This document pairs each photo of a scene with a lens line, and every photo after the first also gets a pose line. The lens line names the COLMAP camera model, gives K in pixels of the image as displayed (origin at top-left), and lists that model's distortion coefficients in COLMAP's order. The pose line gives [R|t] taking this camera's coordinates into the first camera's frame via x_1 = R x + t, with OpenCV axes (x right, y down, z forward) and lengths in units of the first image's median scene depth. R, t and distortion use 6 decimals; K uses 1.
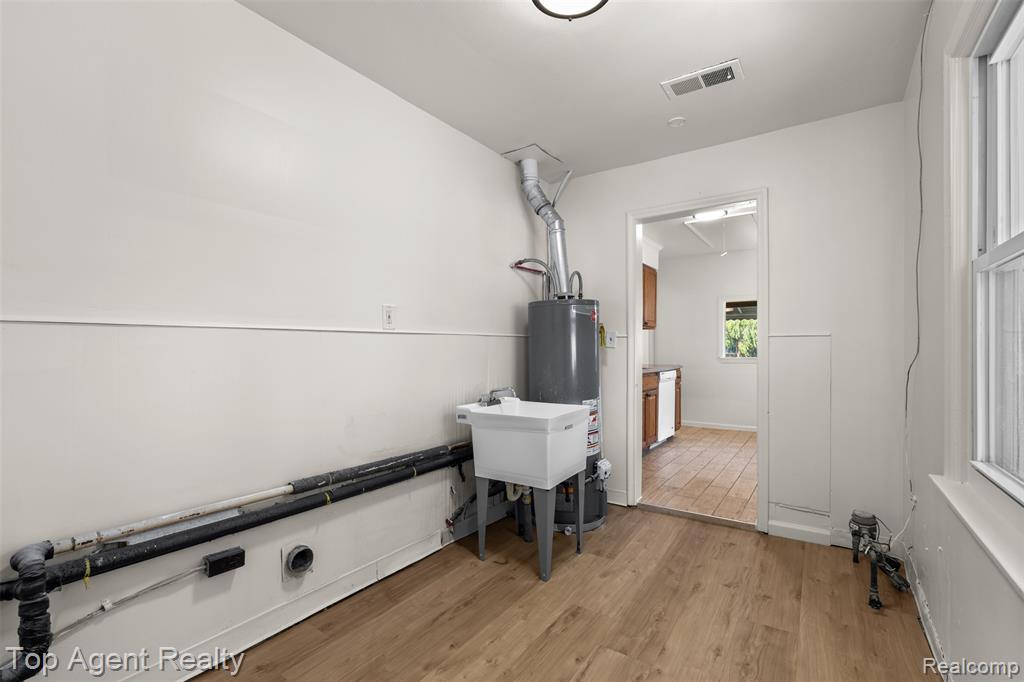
lens RADIAL K [[449.1, 0, 511.6], [0, 449.1, 345.2], [0, 0, 1]] dist [-0.001912, -0.000544]
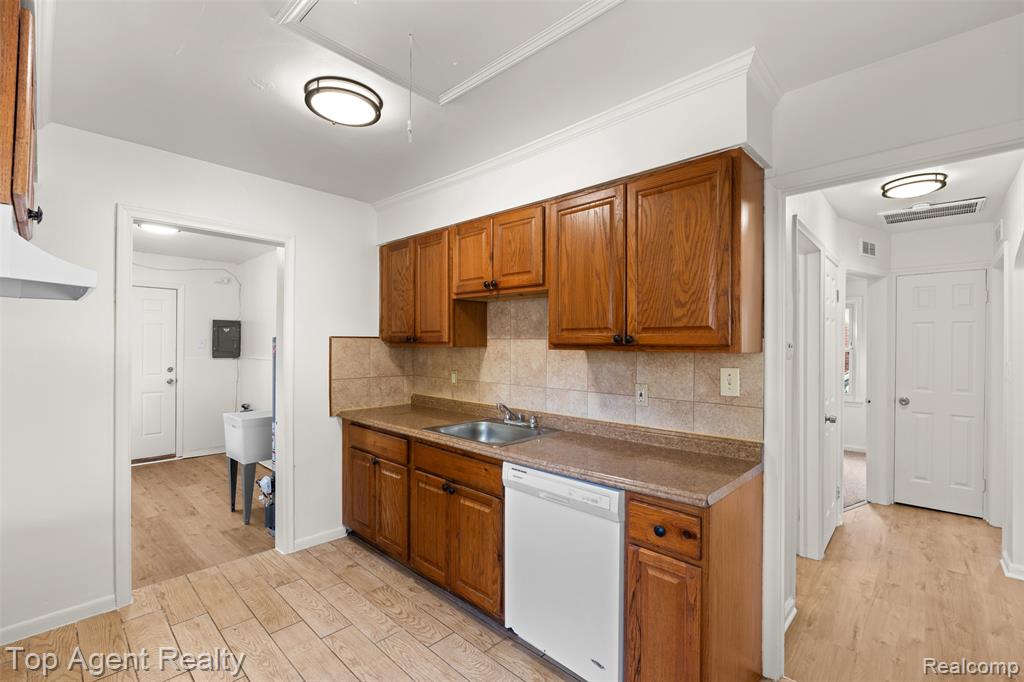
lens RADIAL K [[449.1, 0, 511.7], [0, 449.1, 346.3], [0, 0, 1]] dist [-0.001912, -0.000544]
pose [[-0.150894, -0.001746, -0.988548, 2.039929], [-0.001866, 0.999997, -0.001482, -0.125761], [0.988548, 0.001621, -0.150896, 2.944700]]
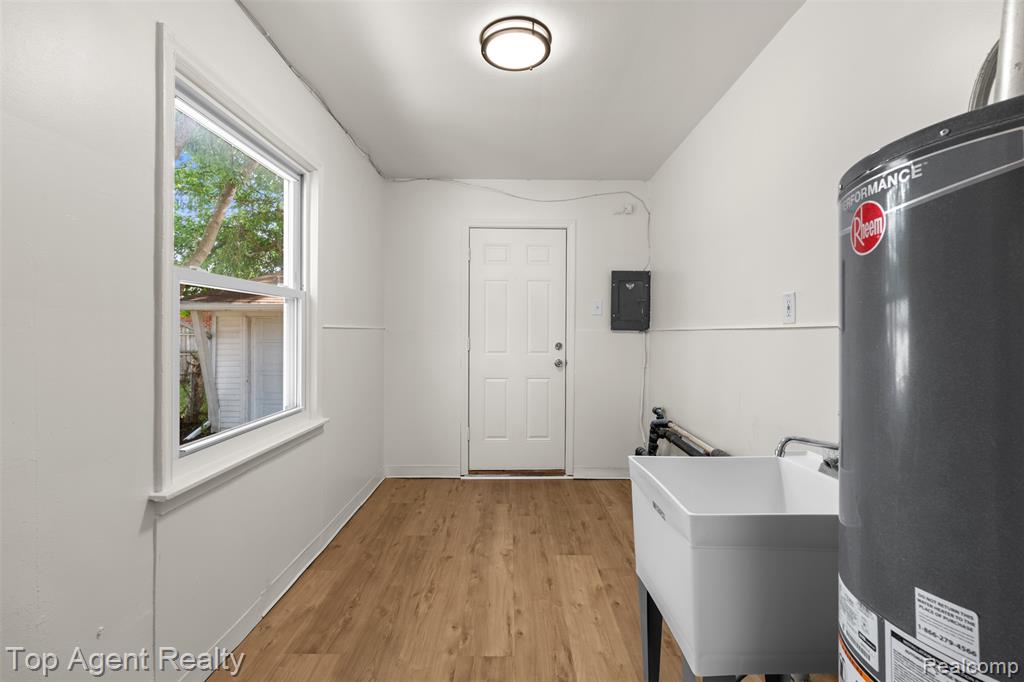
lens RADIAL K [[449.1, 0, 511.3], [0, 449.1, 336.8], [0, 0, 1]] dist [-0.001912, -0.000544]
pose [[-0.823639, 0.001702, -0.567112, 0.743044], [-0.001004, 0.999990, 0.004460, -0.020579], [0.567114, 0.004243, -0.823628, 1.788321]]
